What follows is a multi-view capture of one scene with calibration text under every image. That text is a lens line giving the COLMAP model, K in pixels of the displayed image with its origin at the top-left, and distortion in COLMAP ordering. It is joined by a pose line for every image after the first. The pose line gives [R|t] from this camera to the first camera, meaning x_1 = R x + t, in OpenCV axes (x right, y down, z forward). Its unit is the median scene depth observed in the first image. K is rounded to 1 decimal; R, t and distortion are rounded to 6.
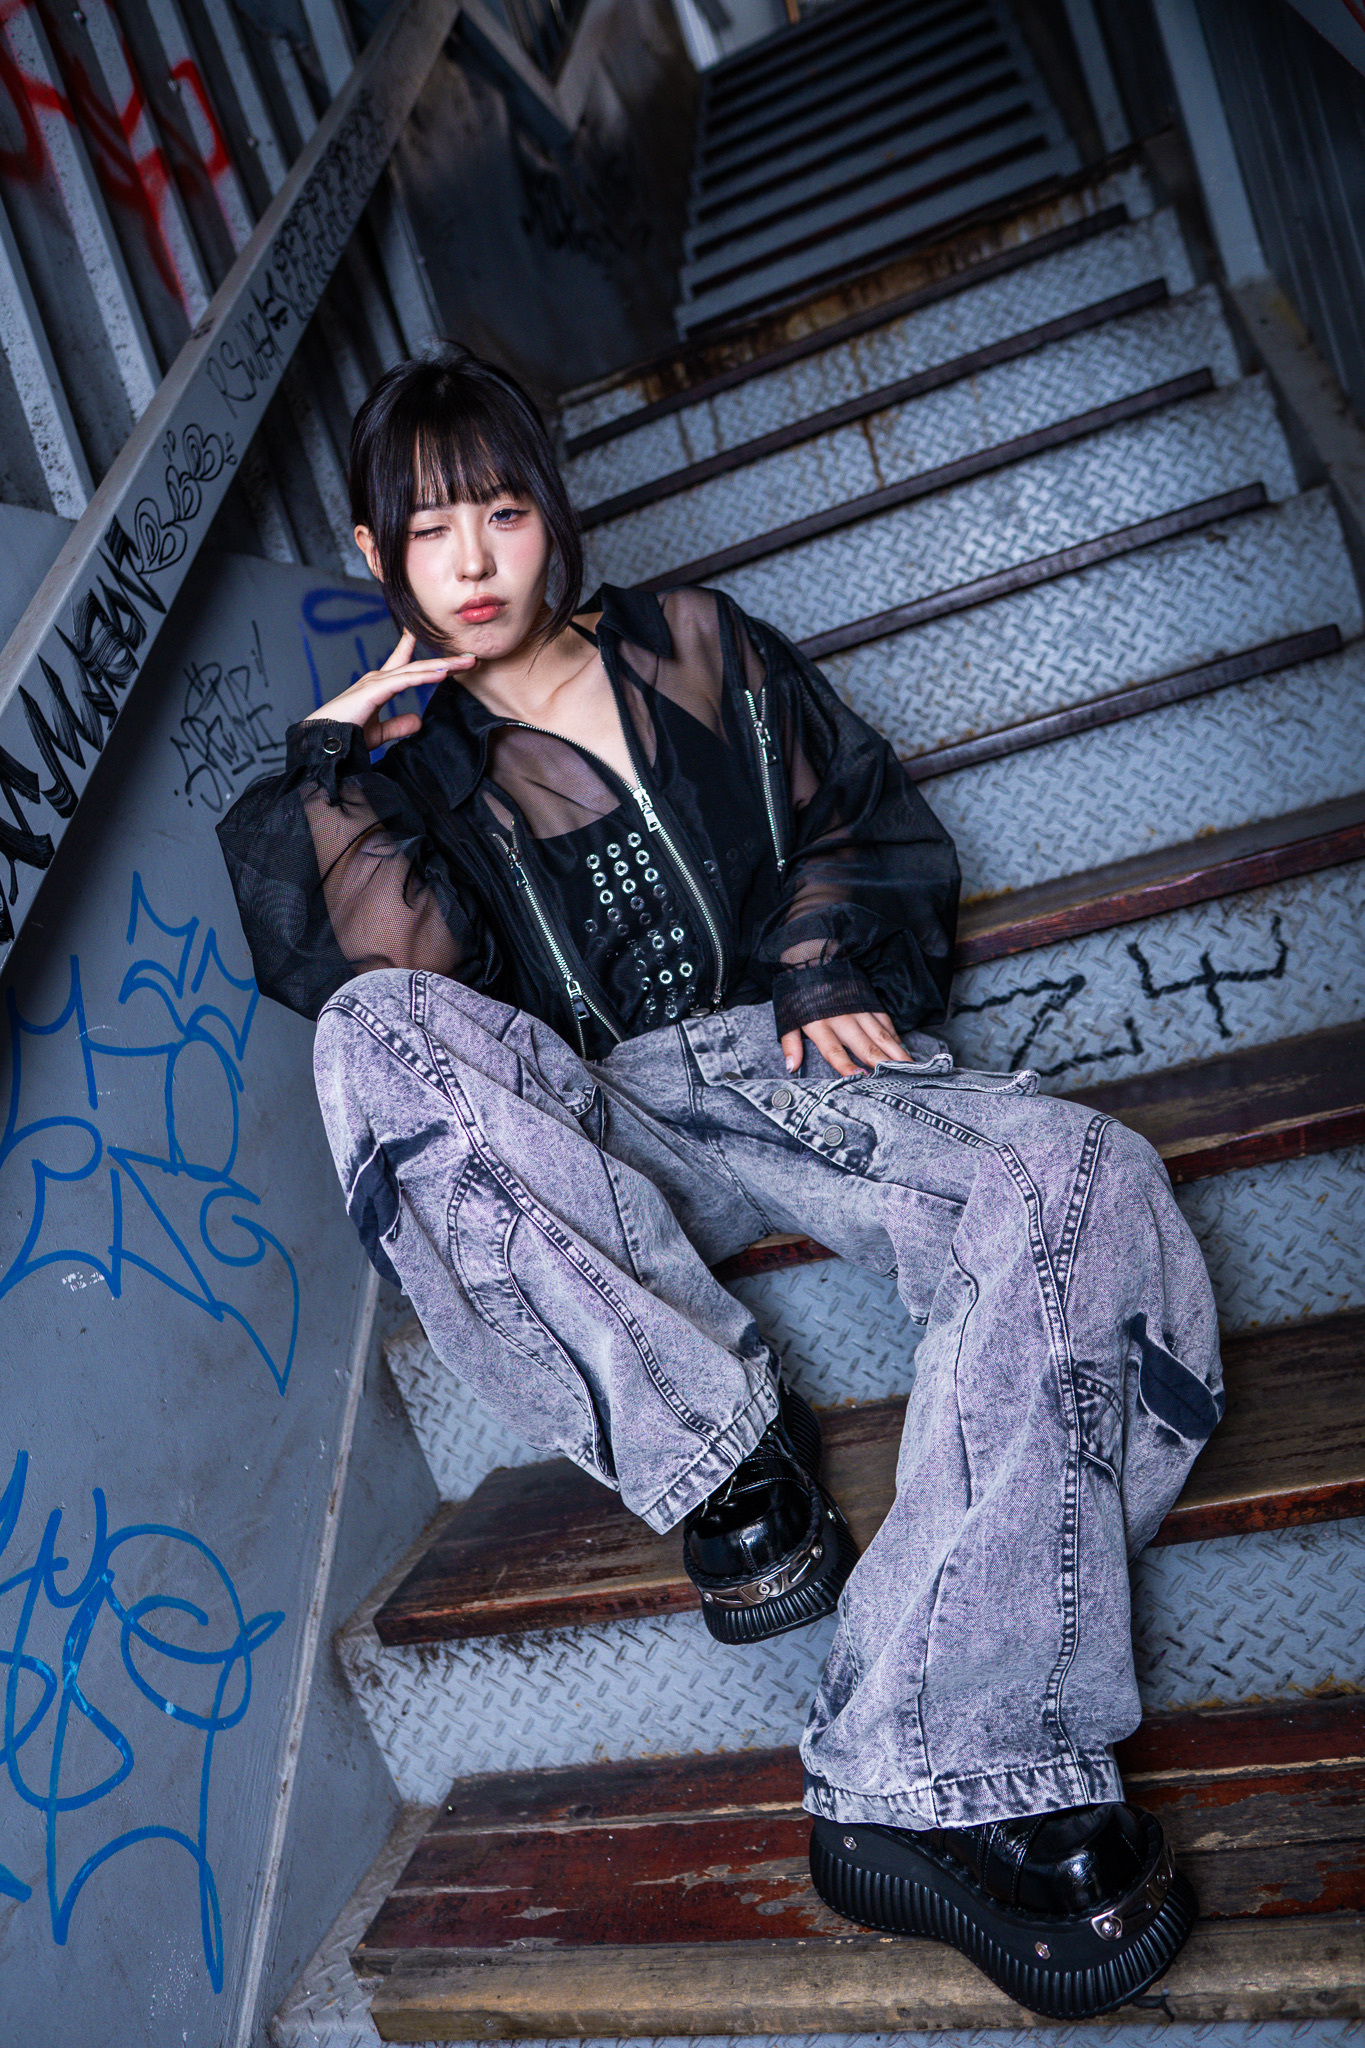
lens RADIAL K [[1439.4, 0, 680.2], [0, 1439.4, 1029.0], [0, 0, 1]] dist [-0.110188, 0.070395]
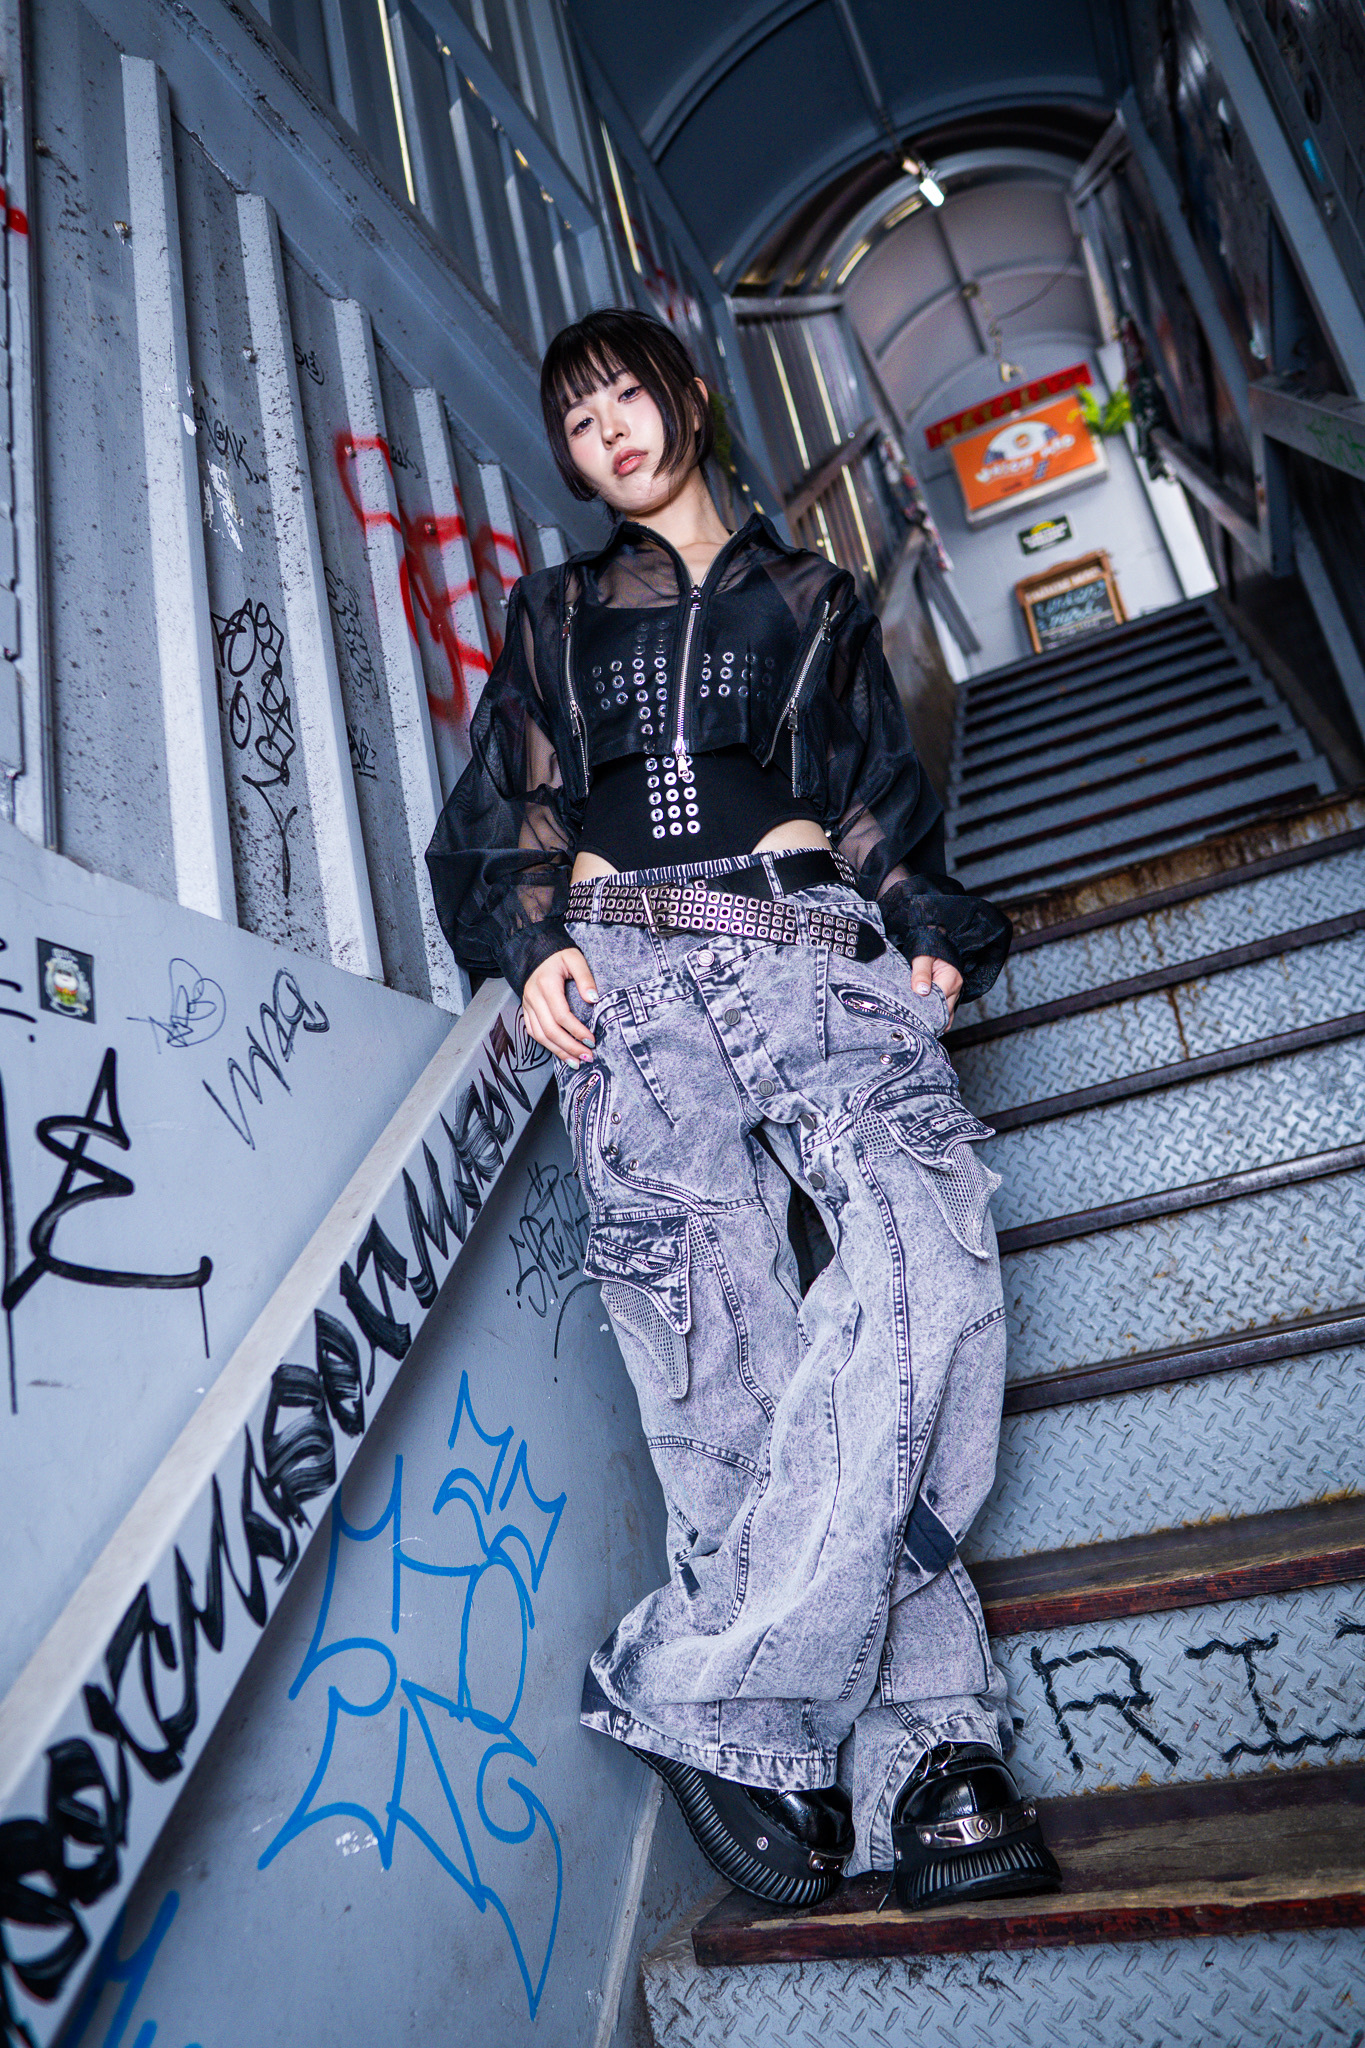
lens RADIAL K [[1439.4, 0, 680.2], [0, 1439.4, 1029.0], [0, 0, 1]] dist [-0.110188, 0.070395]
pose [[0.987967, 0.080781, -0.131892, -0.116419], [-0.122557, 0.929072, -0.349005, -0.007209], [0.094344, 0.360970, 0.927793, 0.041497]]
